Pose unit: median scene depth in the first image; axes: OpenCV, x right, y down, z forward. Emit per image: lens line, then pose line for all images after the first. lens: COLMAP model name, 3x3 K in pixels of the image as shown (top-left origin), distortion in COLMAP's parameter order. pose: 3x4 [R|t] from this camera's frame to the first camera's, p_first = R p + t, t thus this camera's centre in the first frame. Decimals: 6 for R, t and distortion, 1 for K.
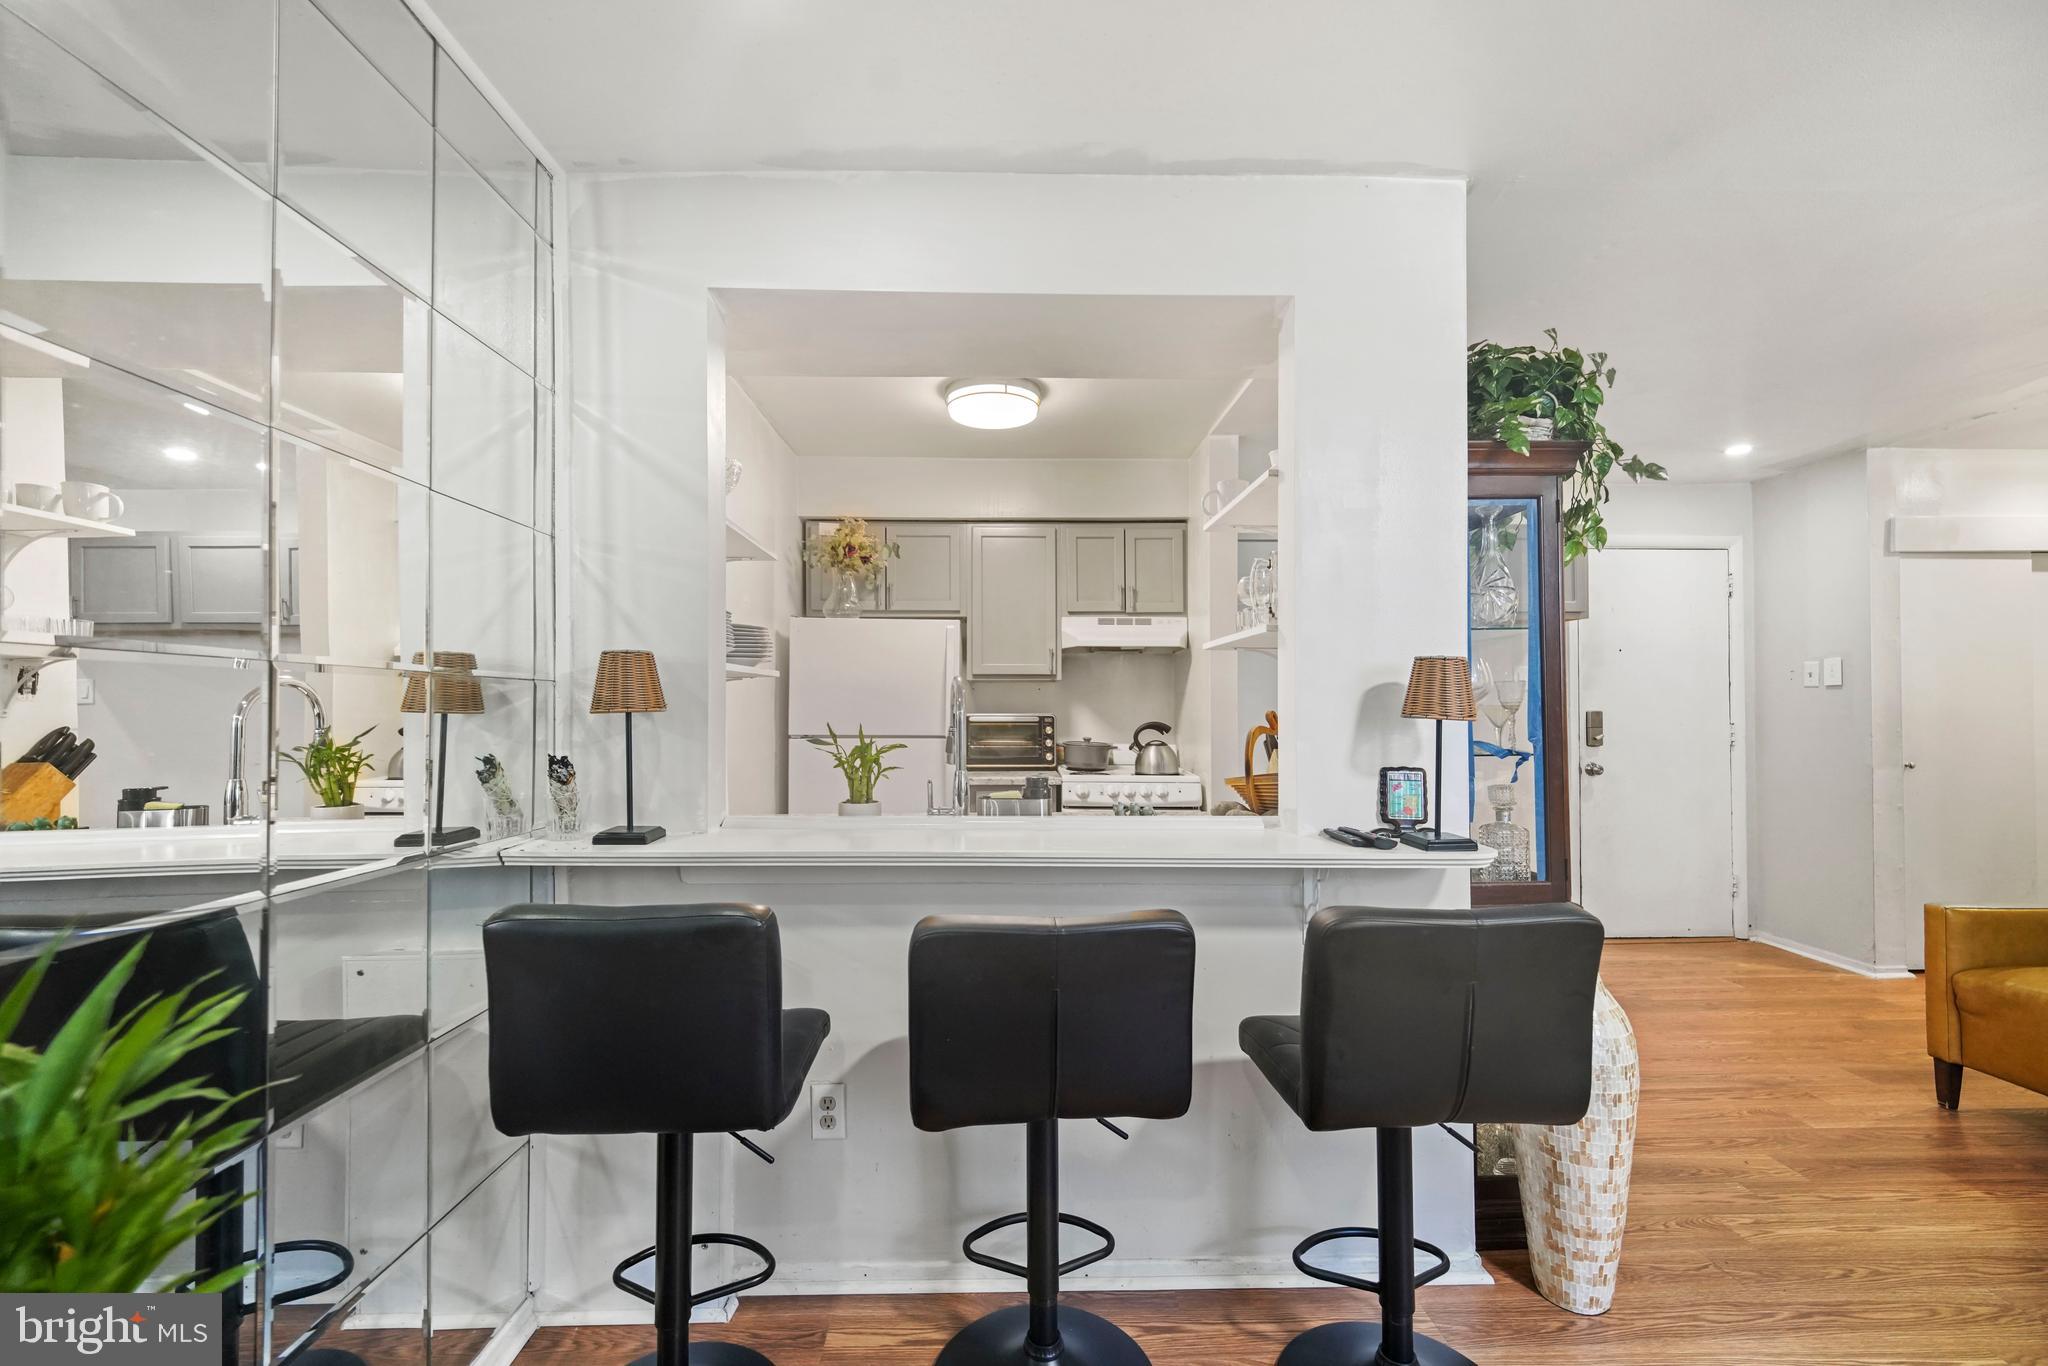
lens RADIAL K [[867.1, 0, 1026.8], [0, 867.1, 694.3], [0, 0, 1]] dist [0.002927, 0.000485]
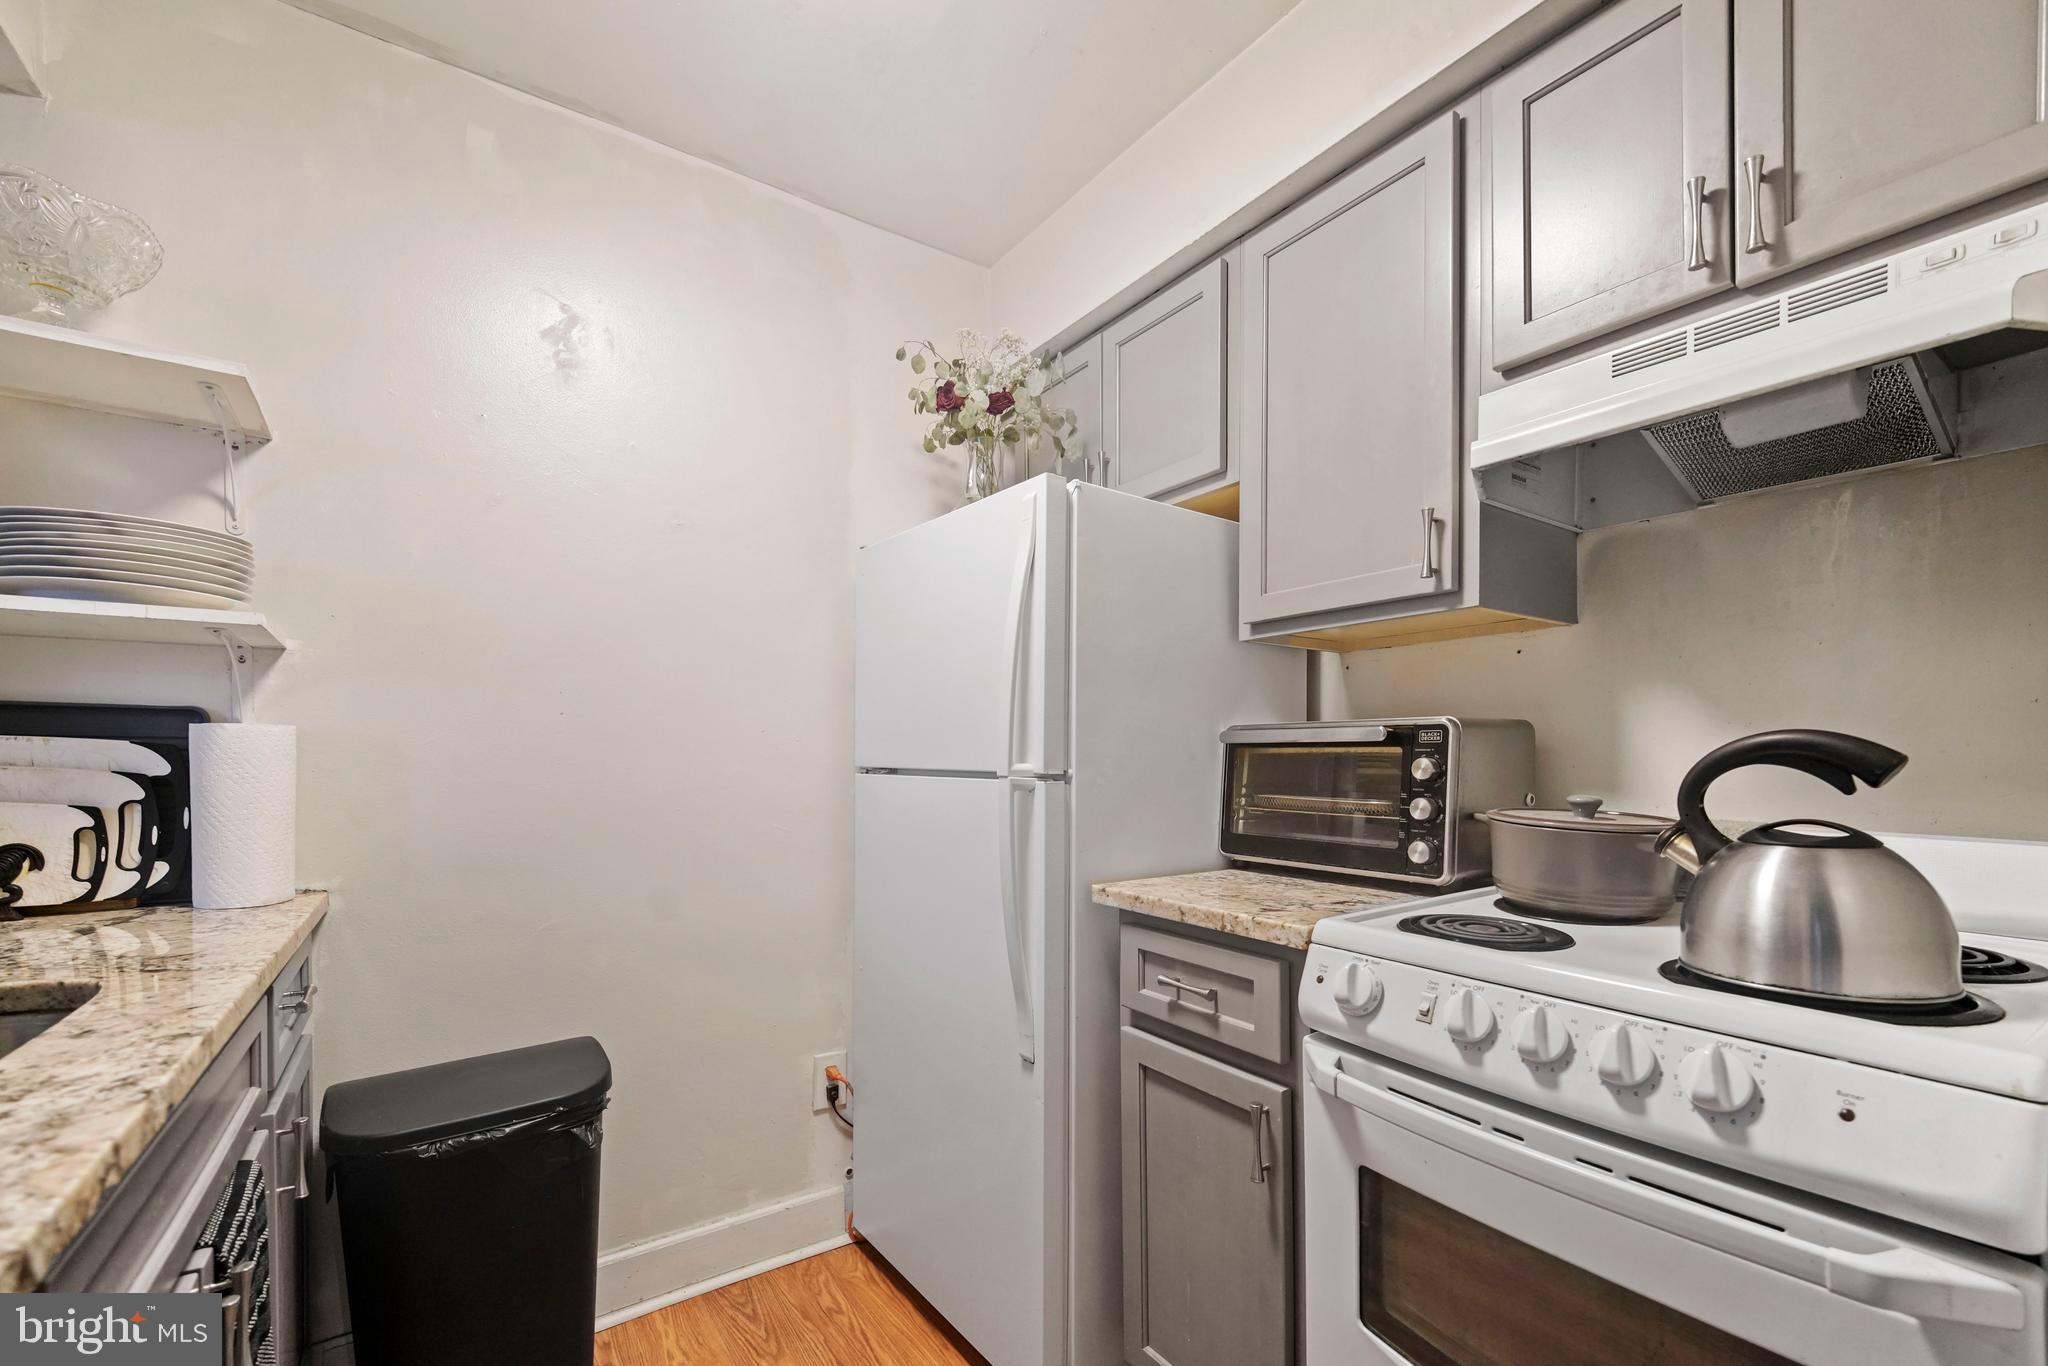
lens RADIAL K [[828.0, 0, 1021.4], [0, 828.0, 779.3], [0, 0, 1]] dist [0.011486, -0.007333]
pose [[0.547274, 0.025140, -0.836576, 0.257032], [0.011483, 0.999229, 0.037540, 0.040710], [0.836875, -0.030151, 0.546563, 0.887086]]
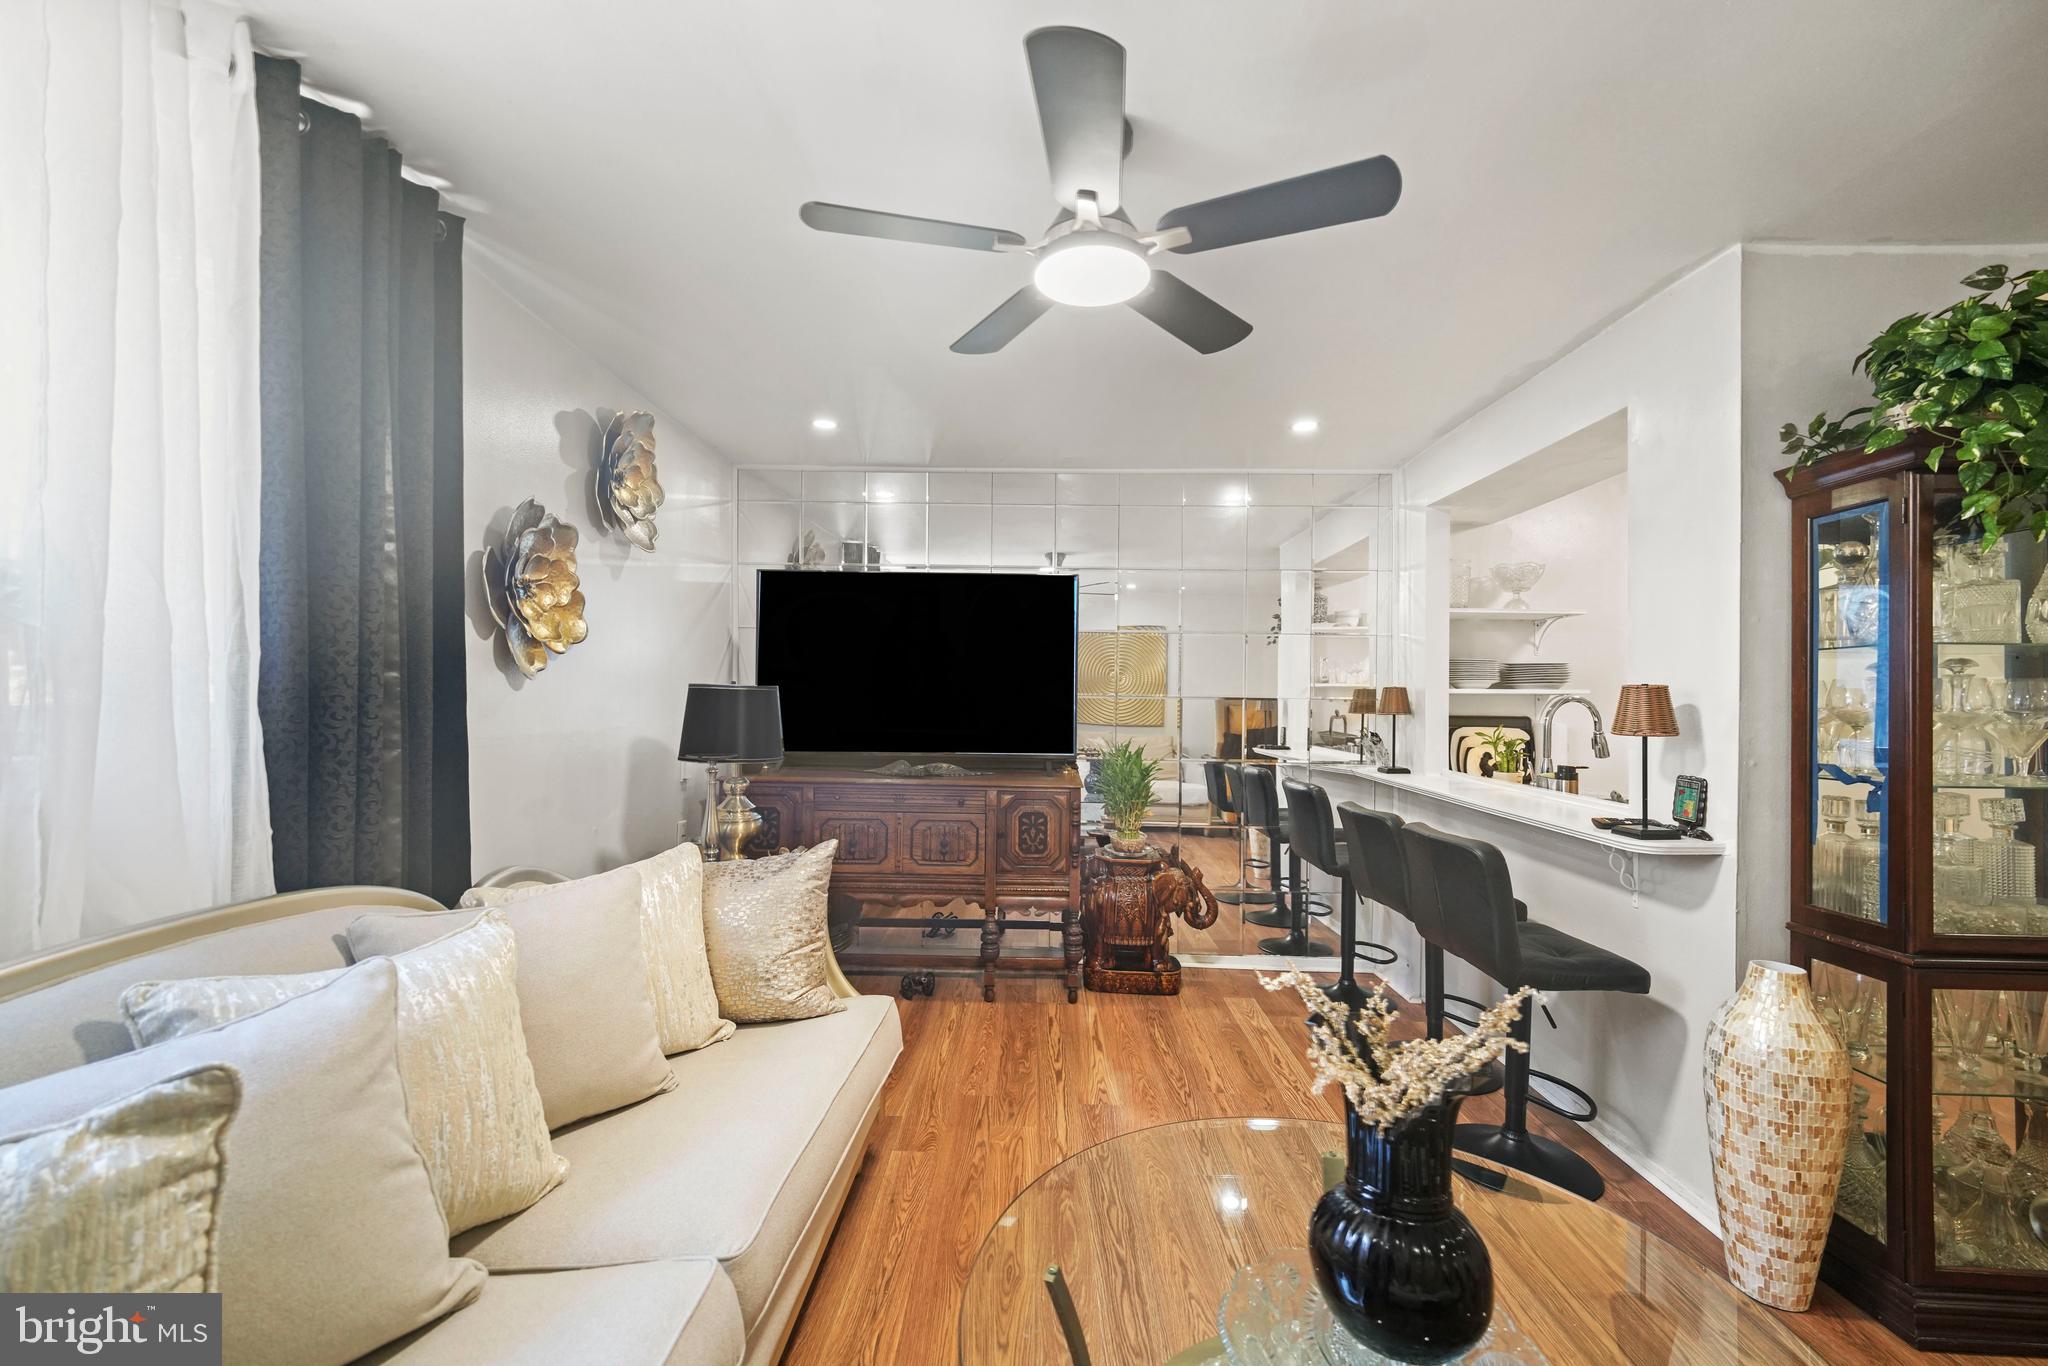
lens RADIAL K [[824.7, 0, 1024.1], [0, 824.7, 699.3], [0, 0, 1]] dist [0.000753, 0.000124]
pose [[-0.054353, 0.003367, -0.998516, 0.926651], [0.005396, 0.999981, 0.003079, -0.017324], [0.998507, -0.005221, -0.054370, 0.094575]]
